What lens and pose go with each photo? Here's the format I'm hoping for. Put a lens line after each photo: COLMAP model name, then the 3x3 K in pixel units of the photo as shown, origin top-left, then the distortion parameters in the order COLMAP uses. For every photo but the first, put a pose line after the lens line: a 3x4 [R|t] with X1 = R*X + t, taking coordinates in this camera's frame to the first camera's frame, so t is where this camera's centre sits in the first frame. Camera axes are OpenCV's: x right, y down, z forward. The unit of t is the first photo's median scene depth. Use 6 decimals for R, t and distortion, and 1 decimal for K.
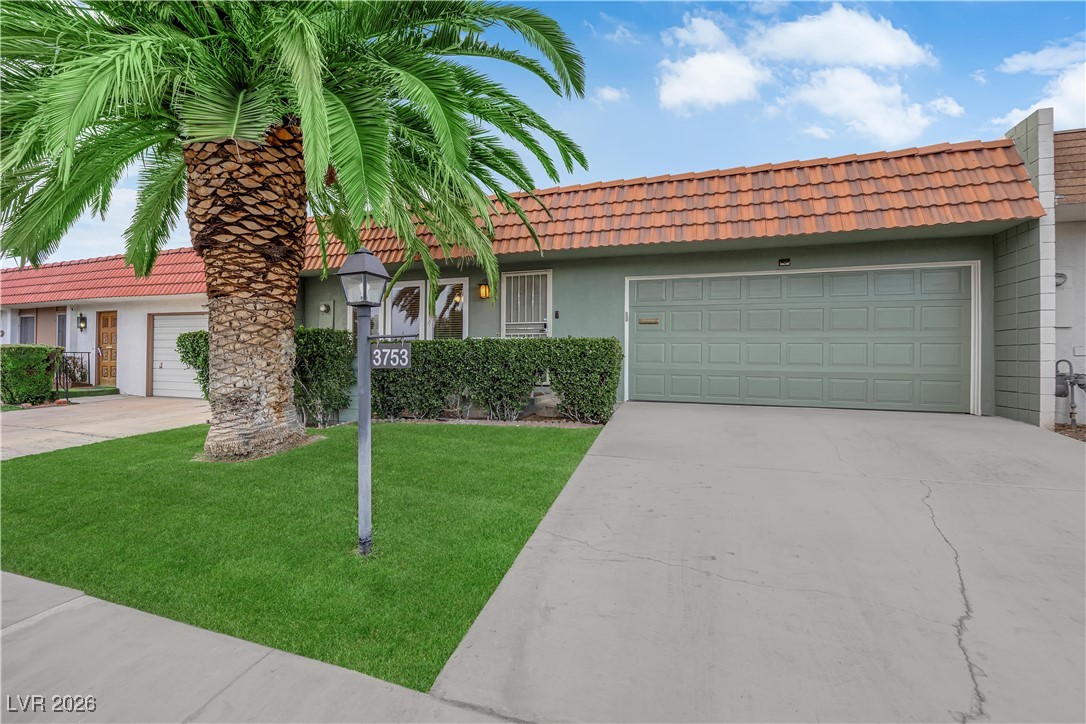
lens RADIAL K [[441.4, 0, 540.8], [0, 441.4, 363.9], [0, 0, 1]] dist [-0.006710, -0.005457]
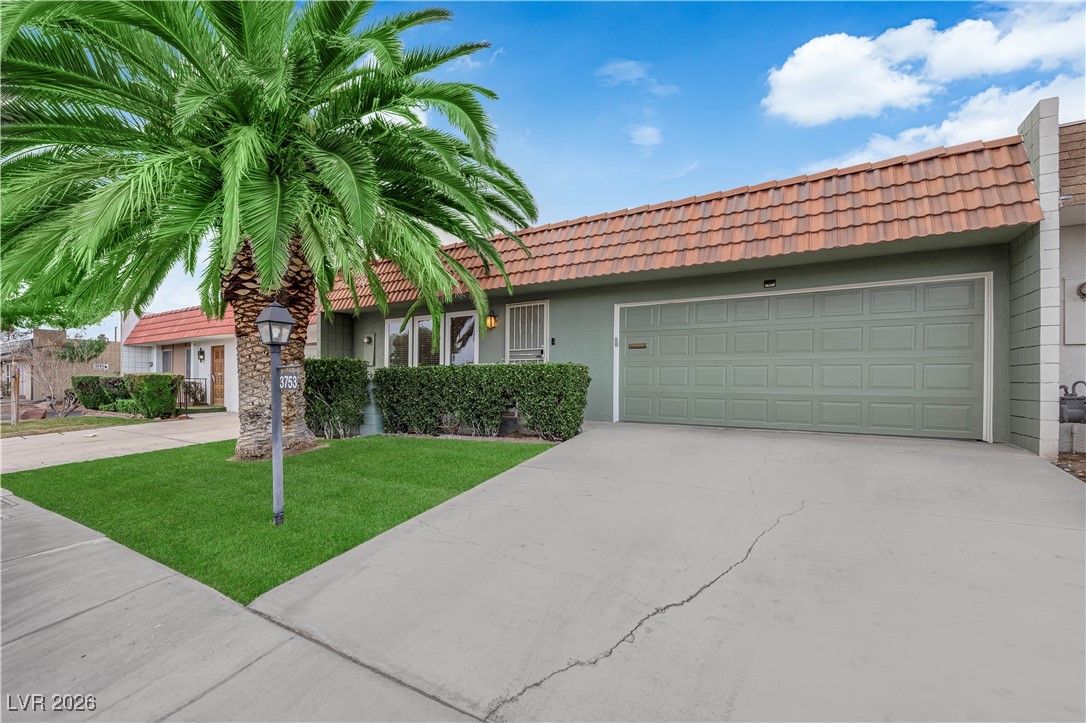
lens RADIAL K [[441.4, 0, 557.7], [0, 441.4, 391.3], [0, 0, 1]] dist [-0.006710, -0.005457]
pose [[0.980138, 0.000010, -0.198317, 0.316034], [0.001839, 0.999957, 0.009136, 0.001344], [0.198309, -0.009319, 0.980095, -0.073593]]
